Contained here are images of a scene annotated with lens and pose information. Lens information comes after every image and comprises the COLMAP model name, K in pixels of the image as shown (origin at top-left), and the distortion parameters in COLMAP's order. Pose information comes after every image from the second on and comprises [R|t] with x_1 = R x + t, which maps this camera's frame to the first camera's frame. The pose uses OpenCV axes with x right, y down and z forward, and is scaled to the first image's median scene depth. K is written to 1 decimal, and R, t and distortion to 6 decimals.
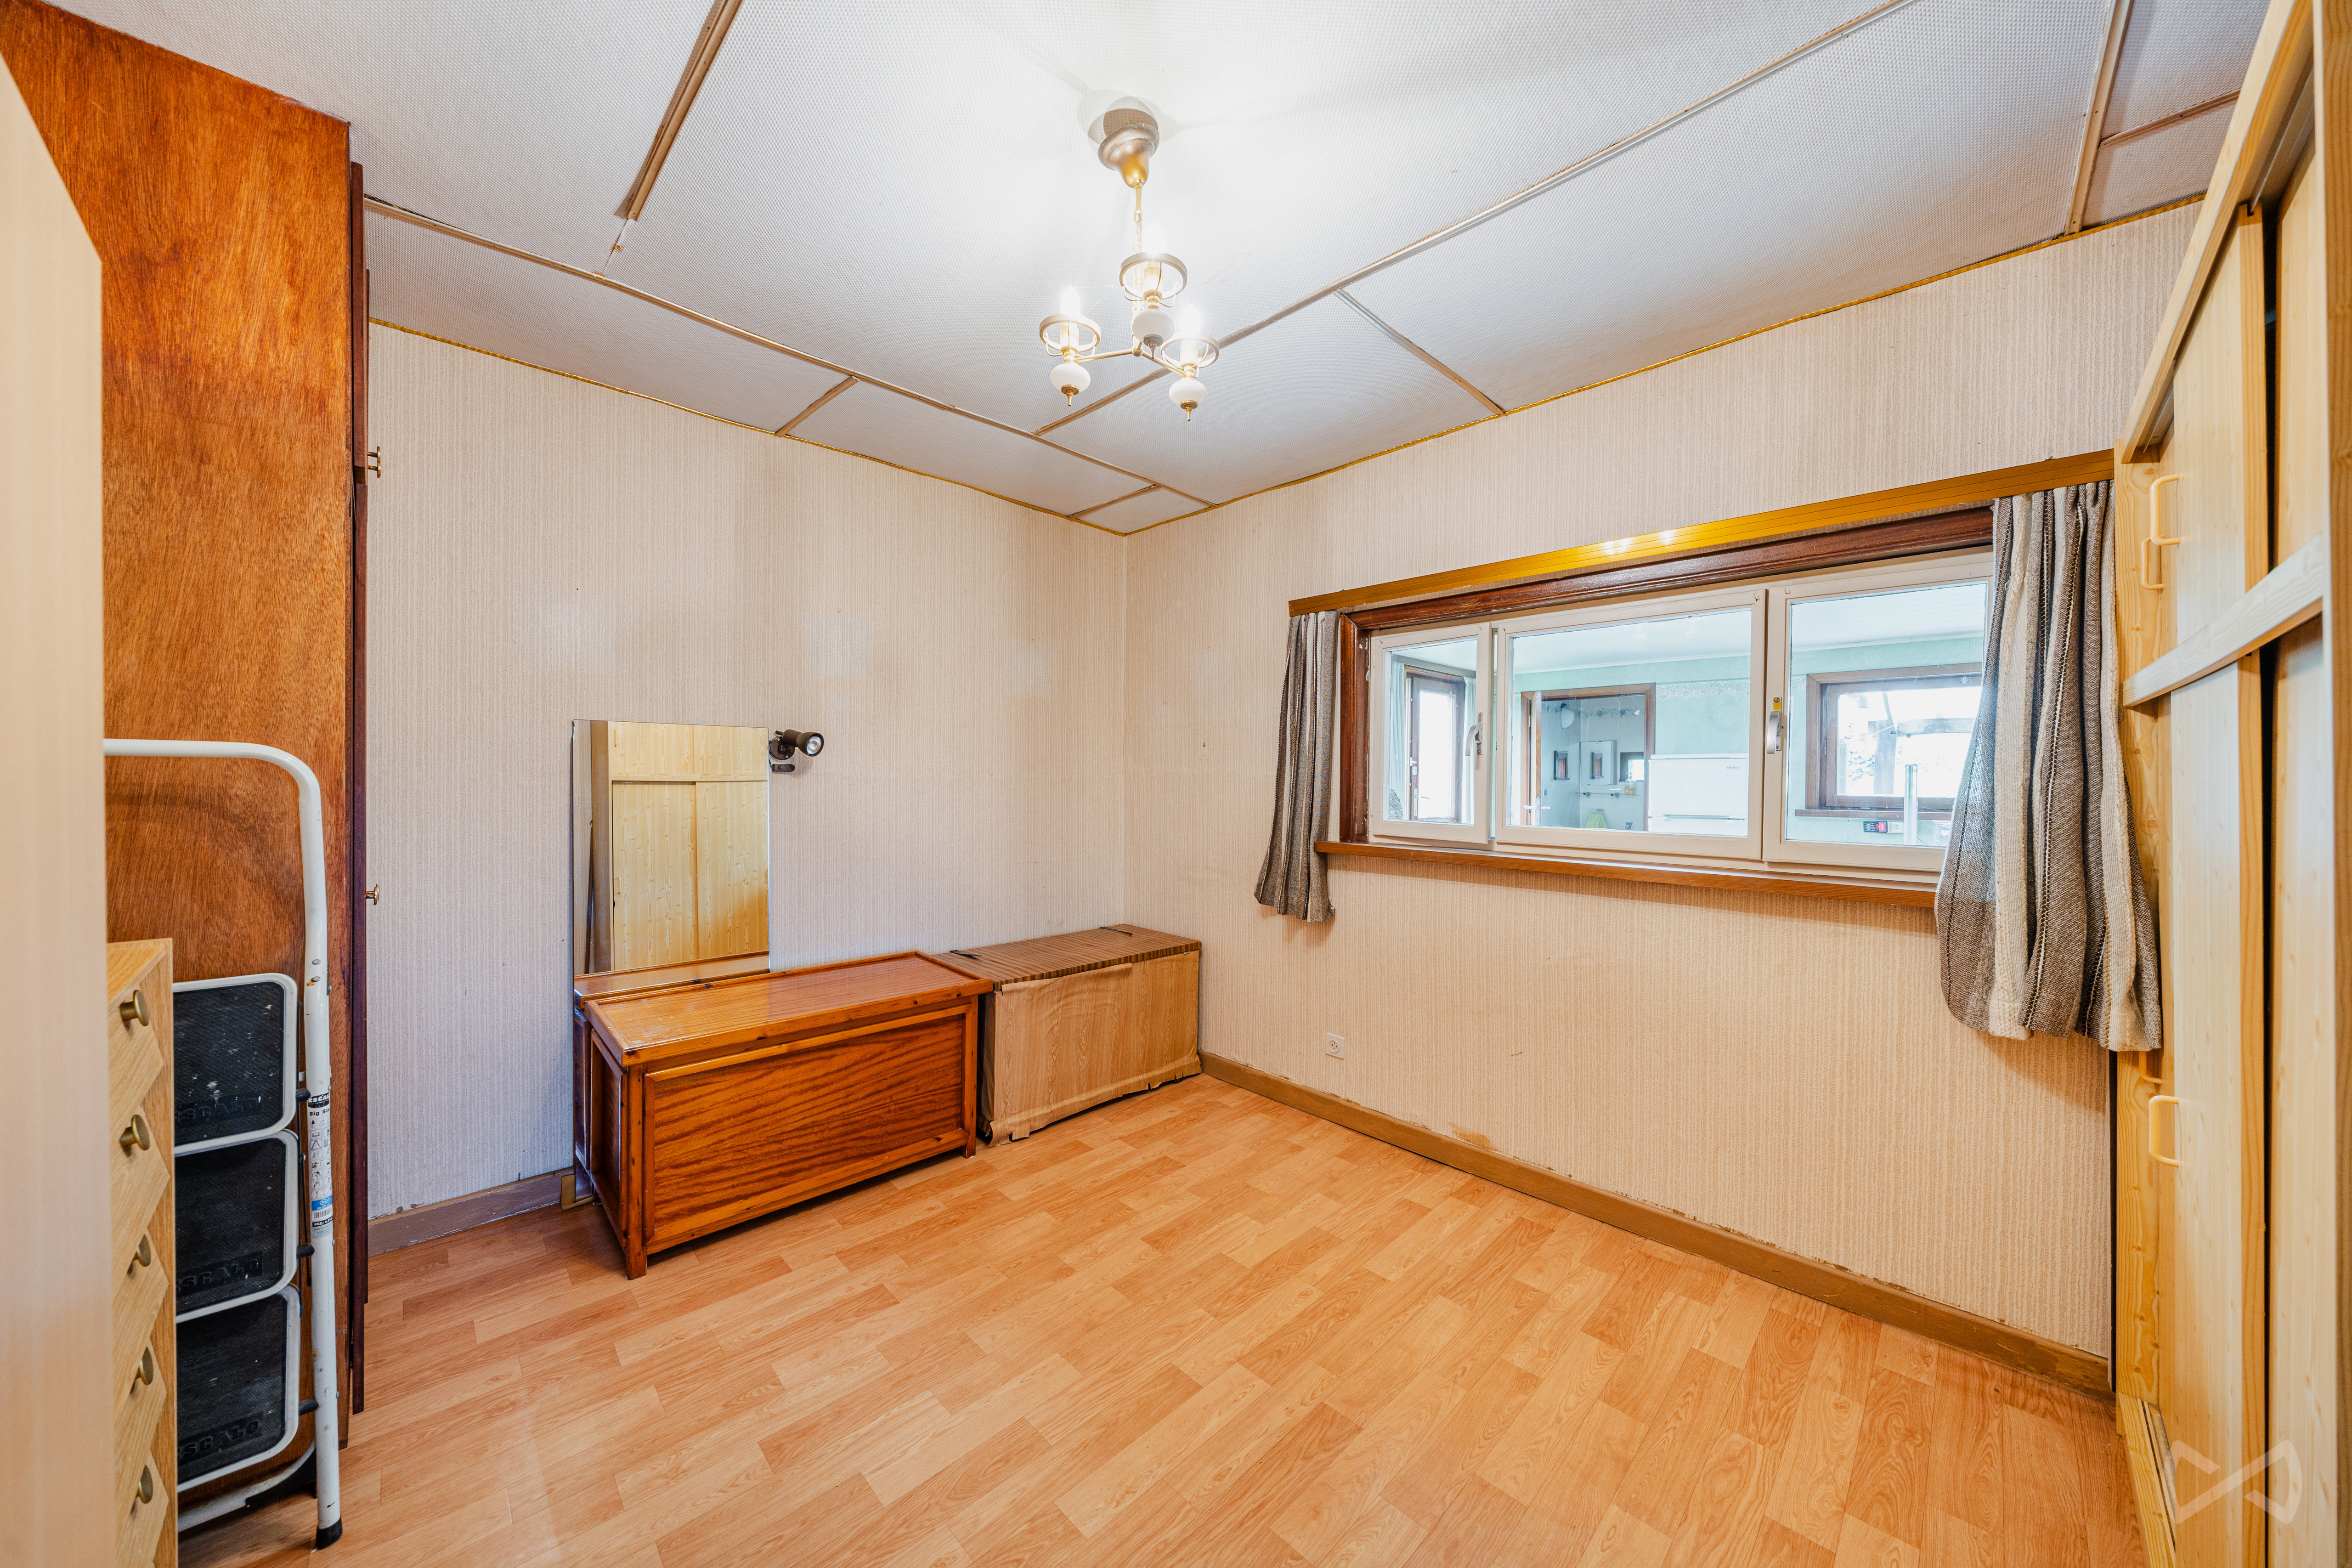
lens RADIAL K [[802.7, 0, 1171.5], [0, 802.7, 773.5], [0, 0, 1]] dist [-0.007189, -0.000262]
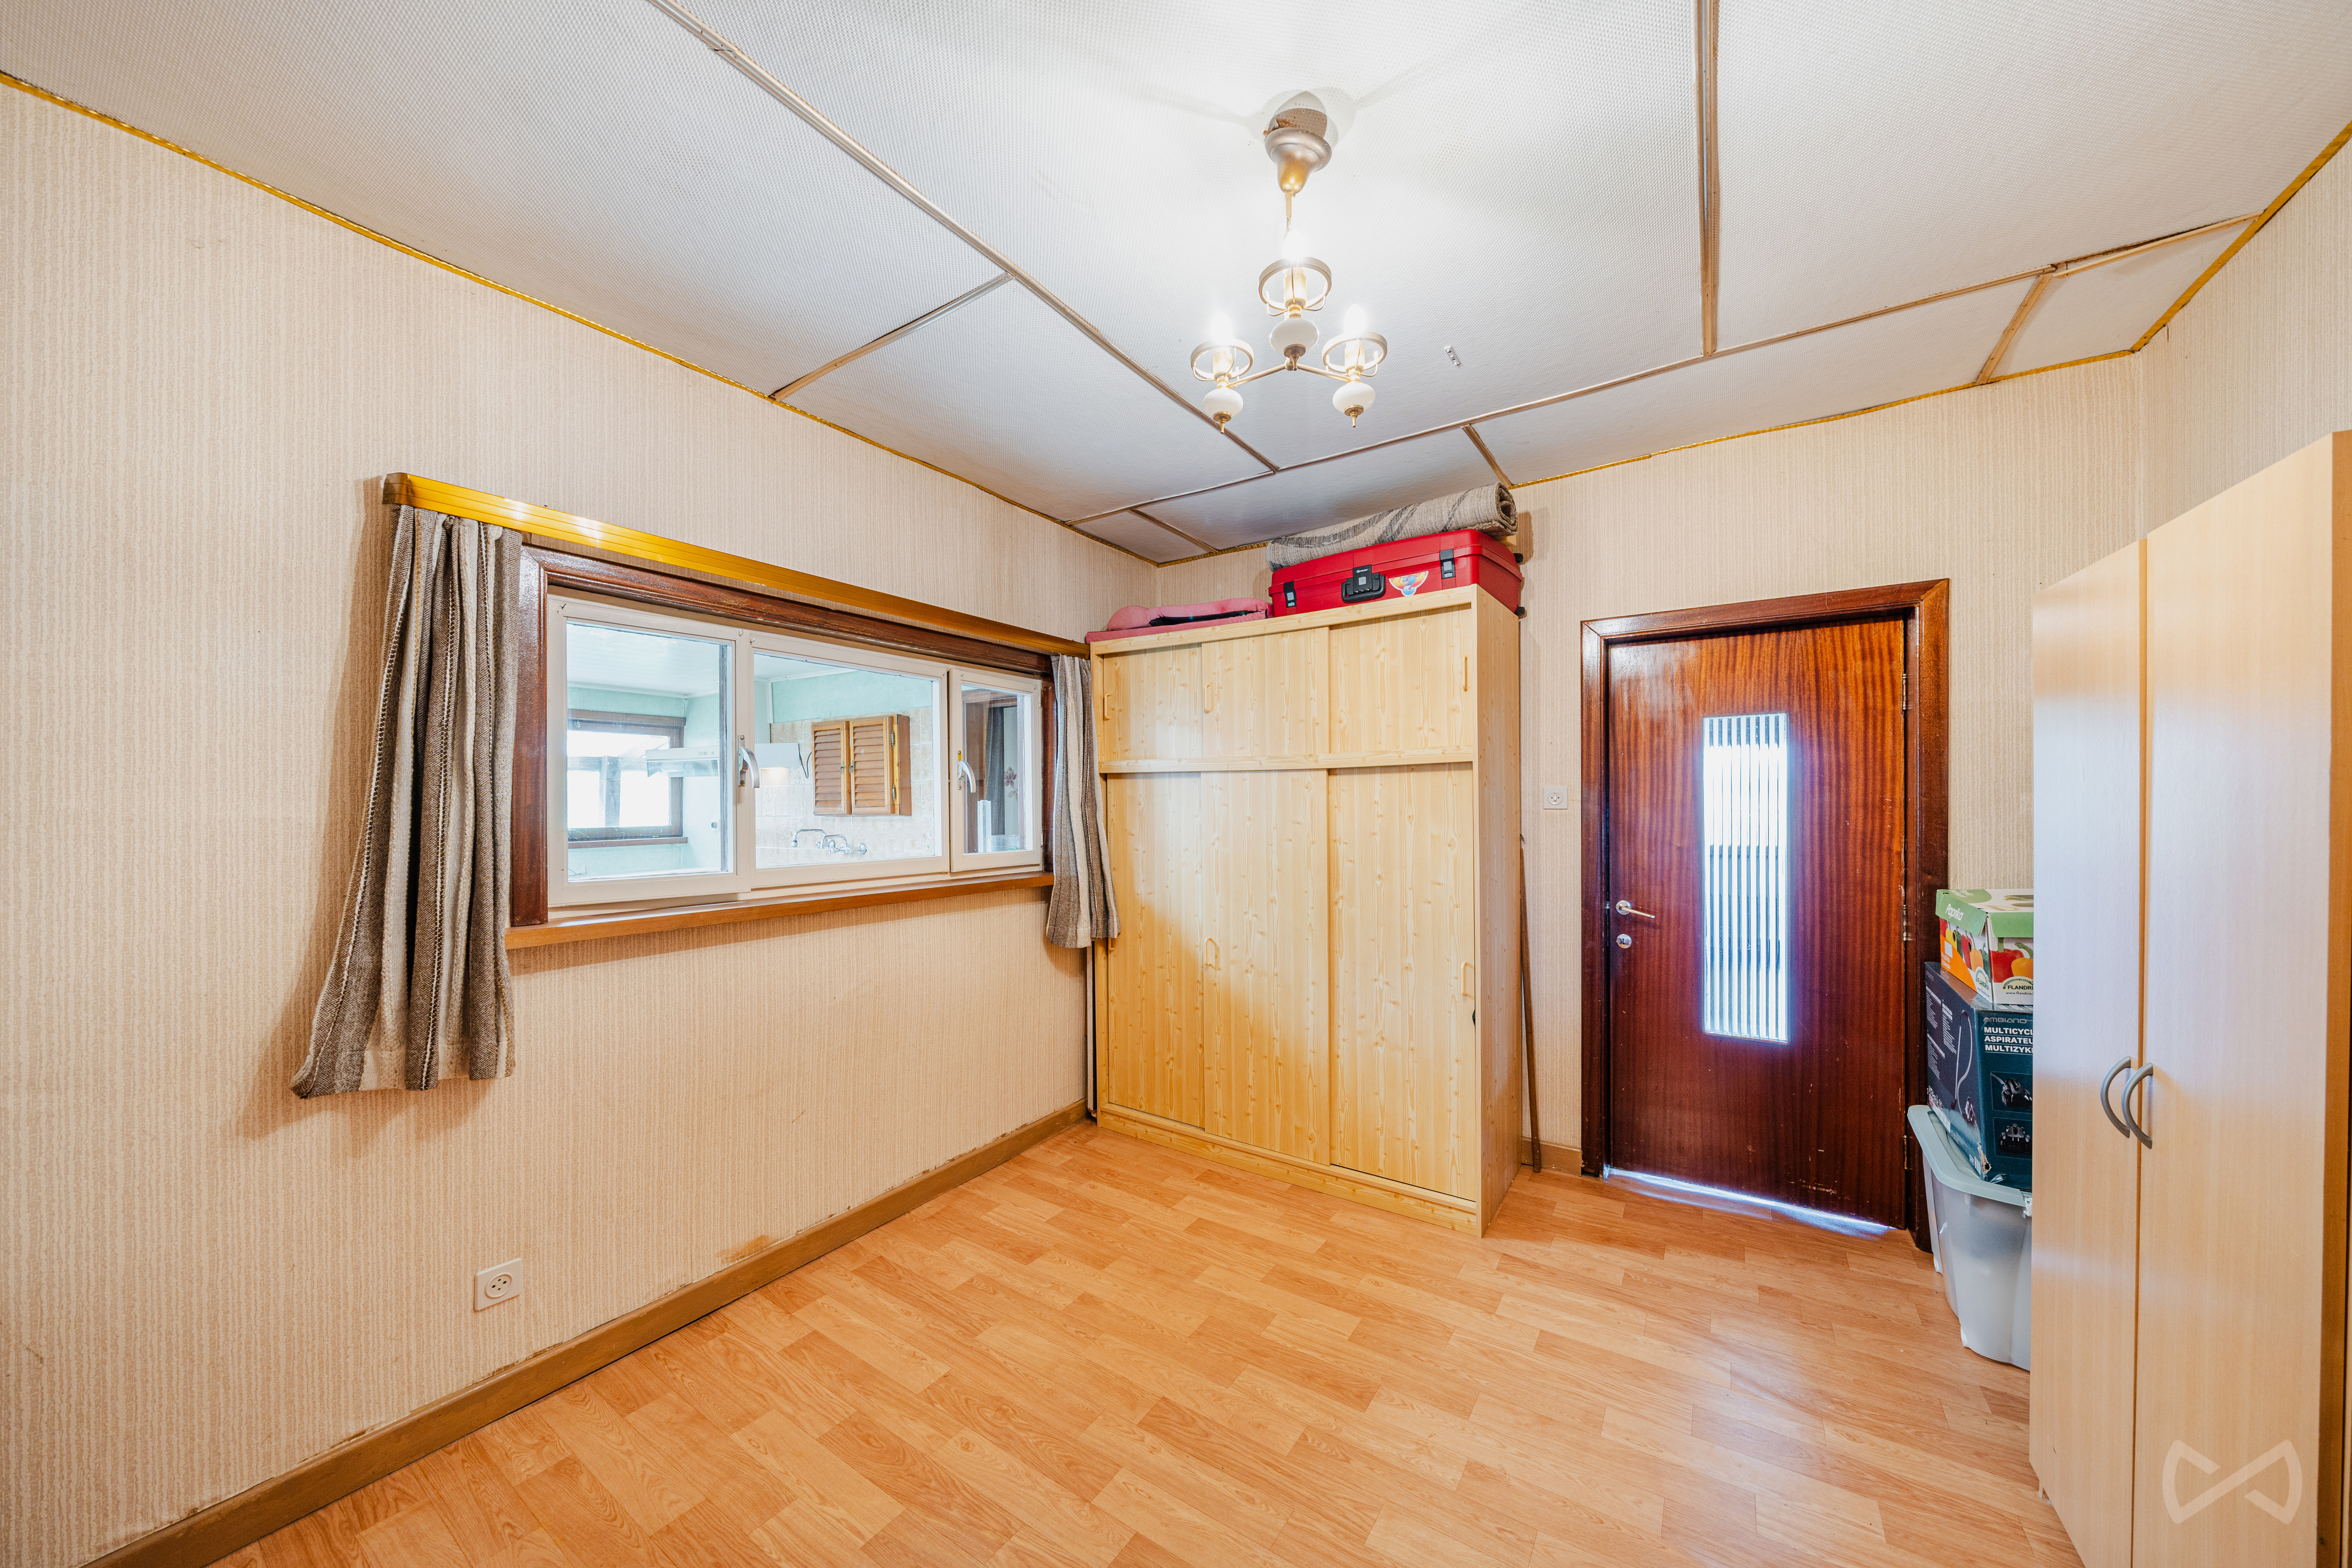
lens RADIAL K [[802.7, 0, 1170.2], [0, 802.7, 798.9], [0, 0, 1]] dist [-0.007189, -0.000262]
pose [[-0.200808, 0.001681, 0.979629, -0.615679], [0.004072, 0.999991, -0.000881, -0.008693], [-0.979622, 0.003812, -0.200813, 0.870820]]
